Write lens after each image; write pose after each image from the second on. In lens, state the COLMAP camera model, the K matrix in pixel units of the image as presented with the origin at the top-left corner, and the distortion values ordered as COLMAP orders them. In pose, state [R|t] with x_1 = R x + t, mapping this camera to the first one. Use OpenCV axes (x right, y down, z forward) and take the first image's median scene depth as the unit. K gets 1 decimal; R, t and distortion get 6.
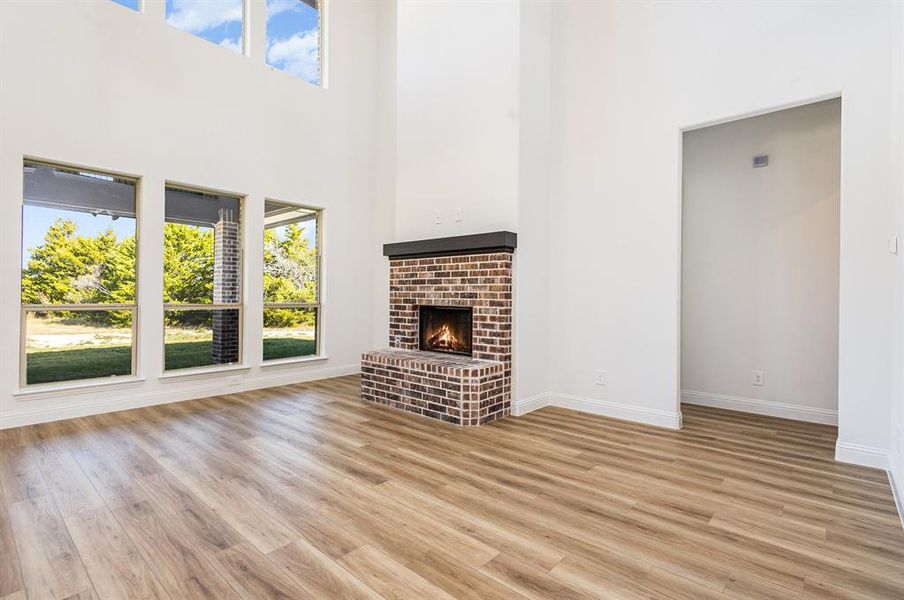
lens RADIAL K [[438.9, 0, 455.4], [0, 438.9, 297.5], [0, 0, 1]] dist [0.003882, -0.000844]
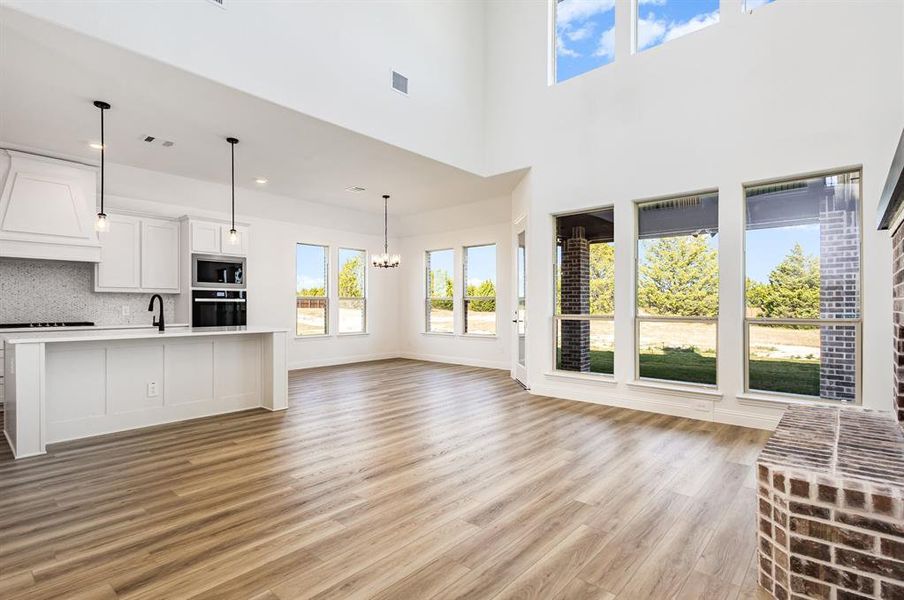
lens RADIAL K [[438.9, 0, 453.5], [0, 438.9, 307.1], [0, 0, 1]] dist [0.003882, -0.000844]
pose [[-0.012641, -0.007001, -0.999896, 0.442914], [-0.004195, 0.999967, -0.006948, 0.002614], [0.999911, 0.004107, -0.012670, 0.617670]]
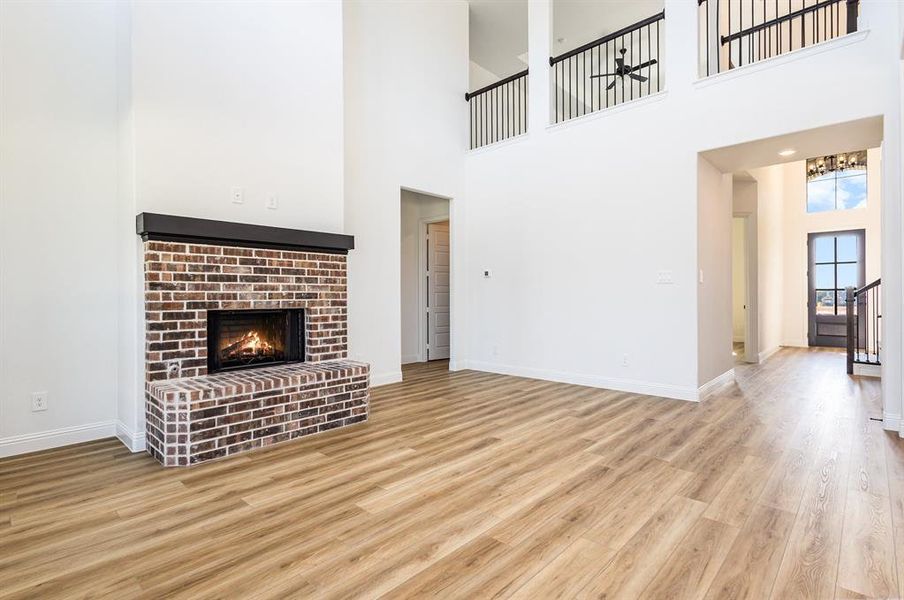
lens RADIAL K [[438.9, 0, 468.2], [0, 438.9, 295.1], [0, 0, 1]] dist [0.003882, -0.000844]
pose [[0.009794, -0.005341, 0.999938, -0.930797], [0.012996, 0.999902, 0.005214, -0.006800], [-0.999868, 0.012944, 0.009863, 0.677612]]
